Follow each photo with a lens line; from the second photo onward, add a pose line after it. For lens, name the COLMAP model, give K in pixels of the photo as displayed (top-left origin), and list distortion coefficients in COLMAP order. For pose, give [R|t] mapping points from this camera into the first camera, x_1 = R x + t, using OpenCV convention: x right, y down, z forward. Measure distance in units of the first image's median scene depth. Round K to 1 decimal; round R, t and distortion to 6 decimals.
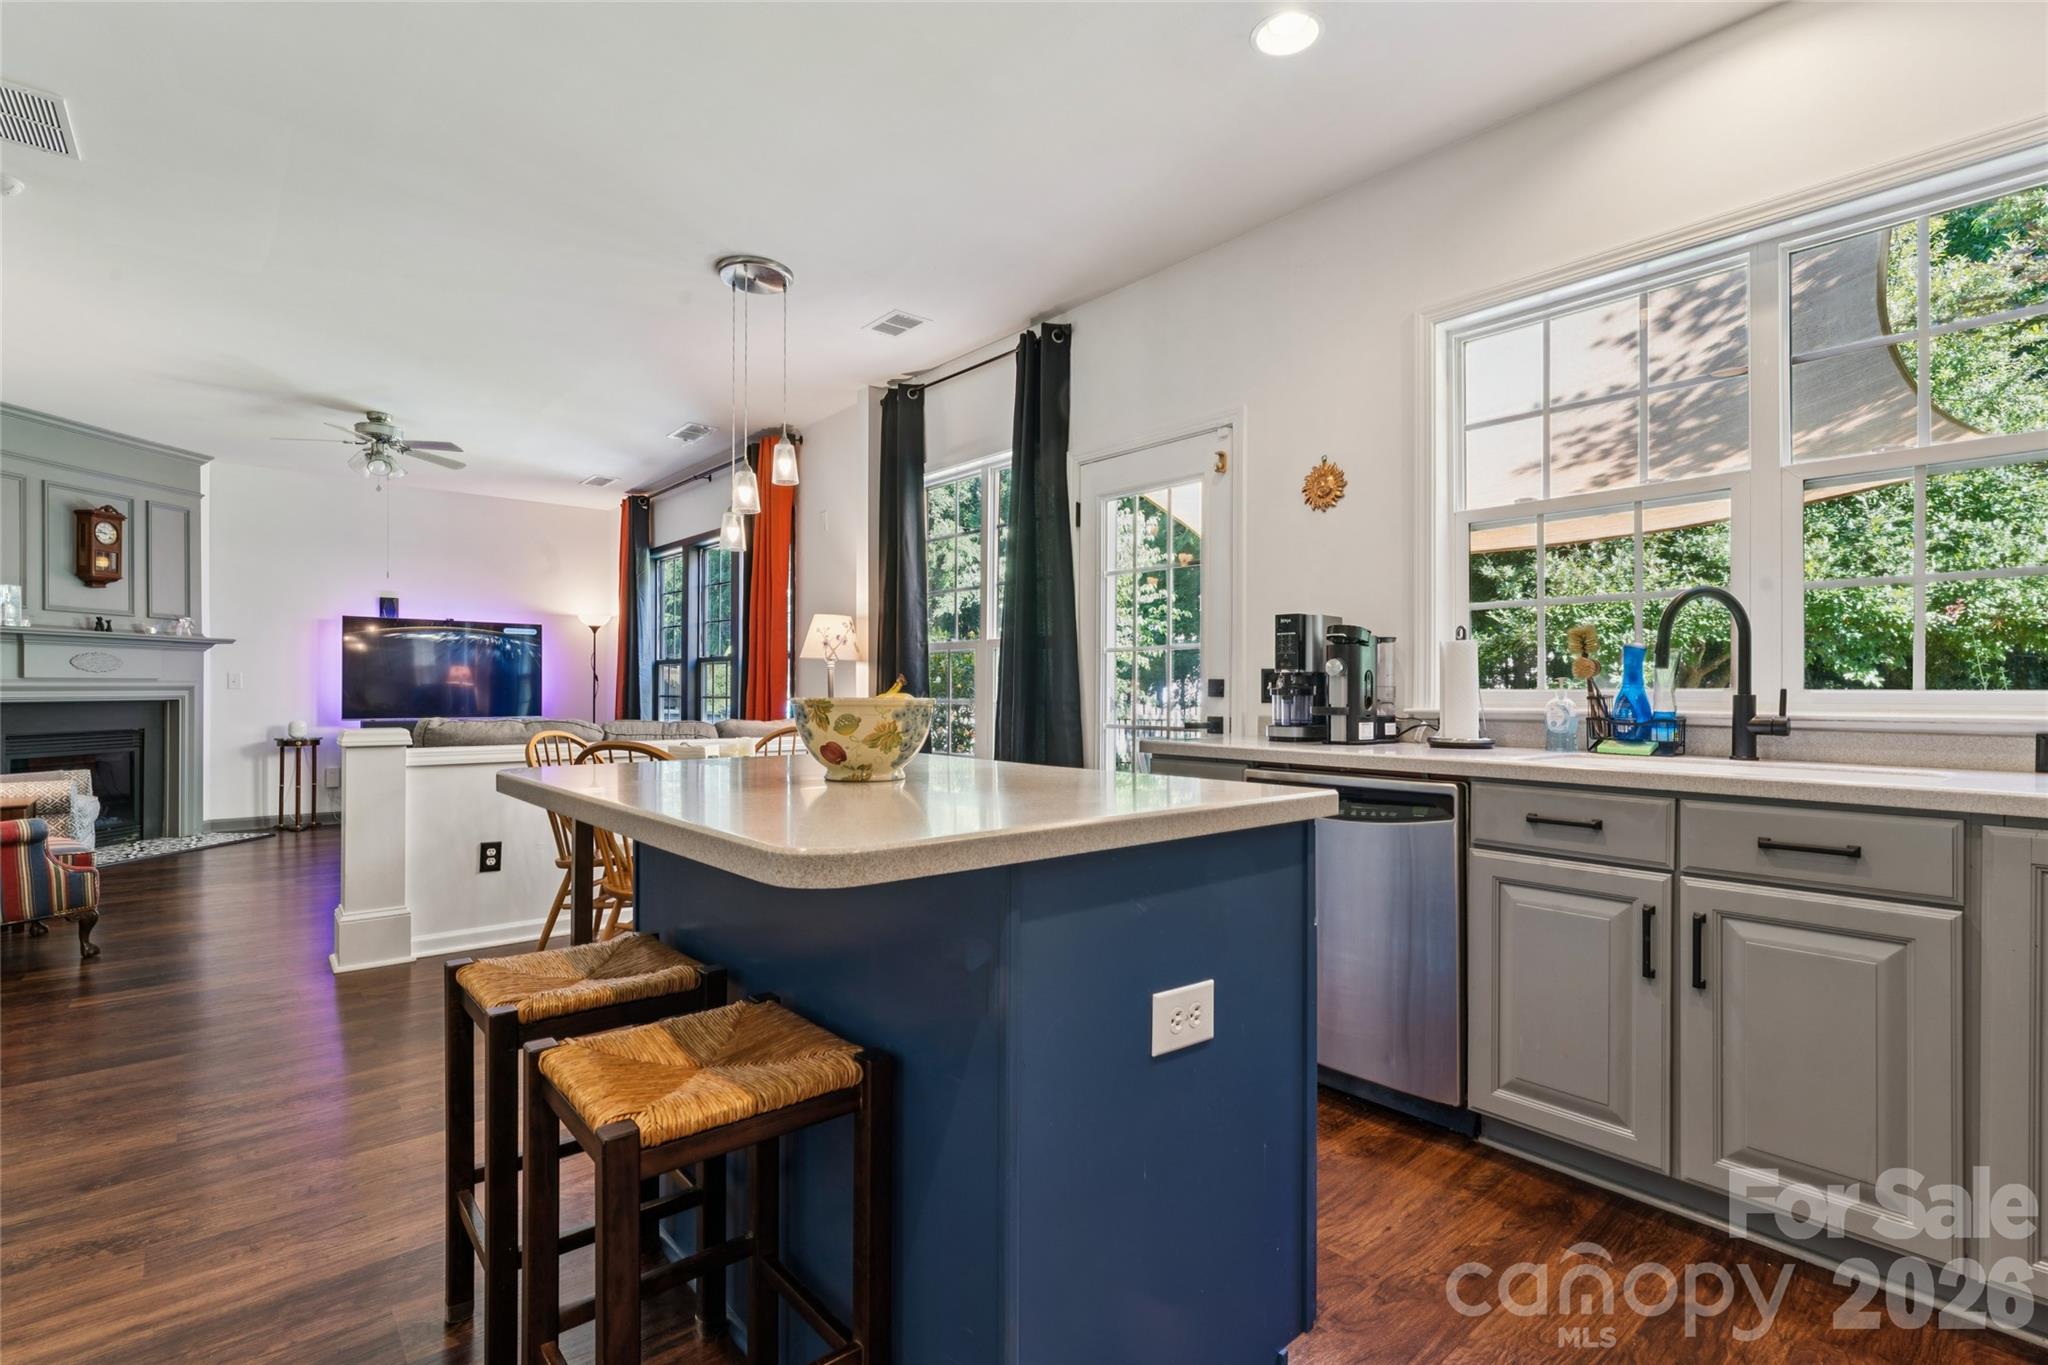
lens RADIAL K [[942.0, 0, 1032.1], [0, 942.0, 686.3], [0, 0, 1]] dist [-0.002584, -0.000299]
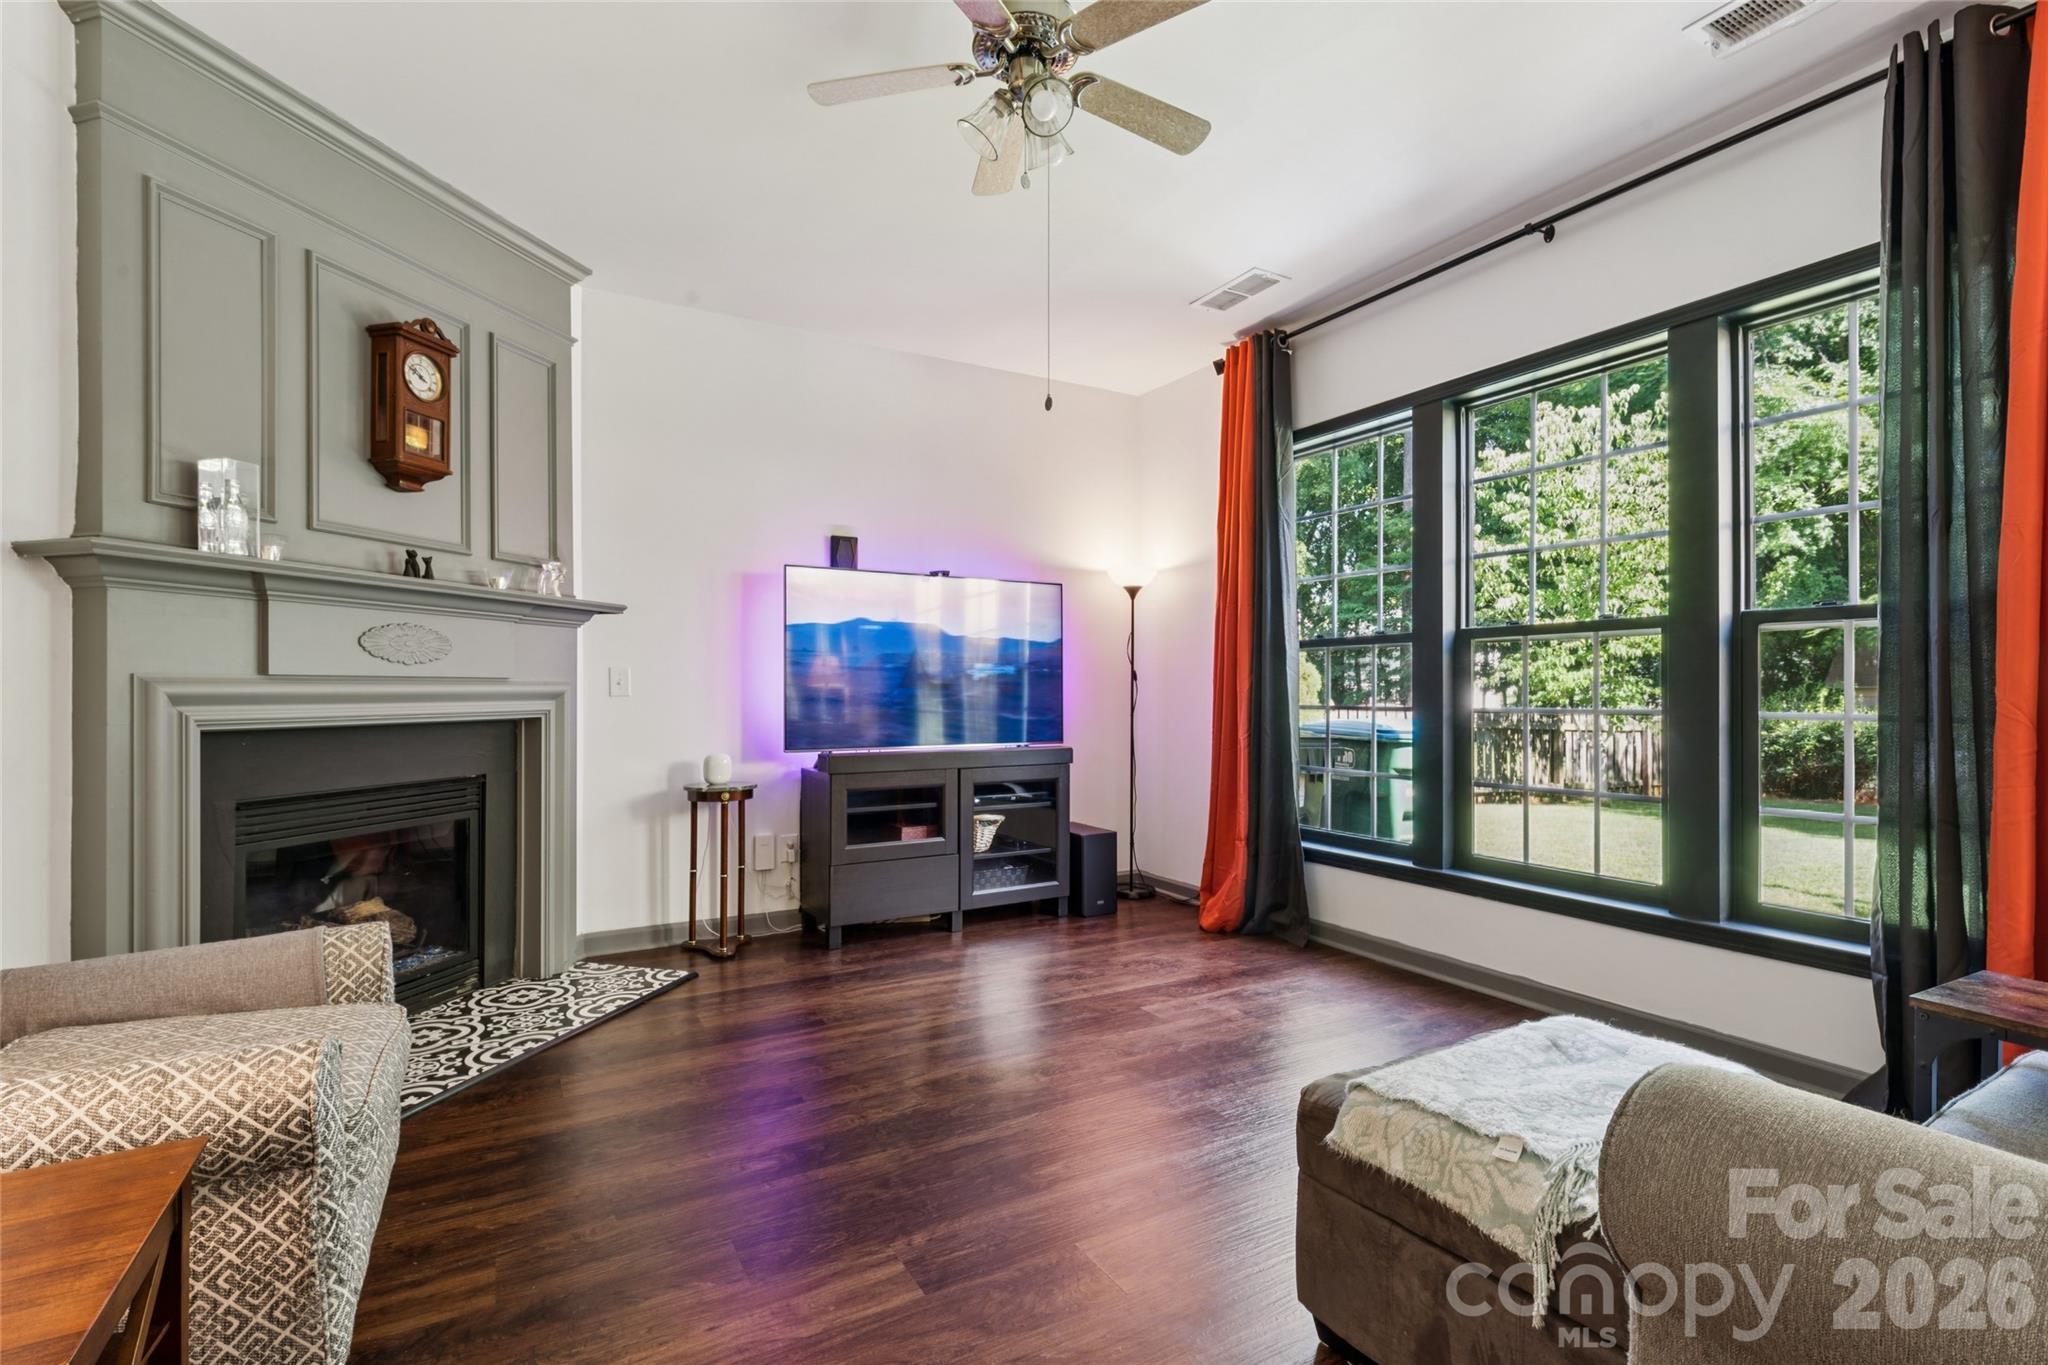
lens RADIAL K [[942.0, 0, 1027.2], [0, 942.0, 683.8], [0, 0, 1]] dist [-0.002584, -0.000299]
pose [[0.978124, -0.003162, -0.207999, -0.540438], [0.002141, 0.999985, -0.005131, -0.001201], [0.208012, 0.004573, 0.978116, 0.549852]]
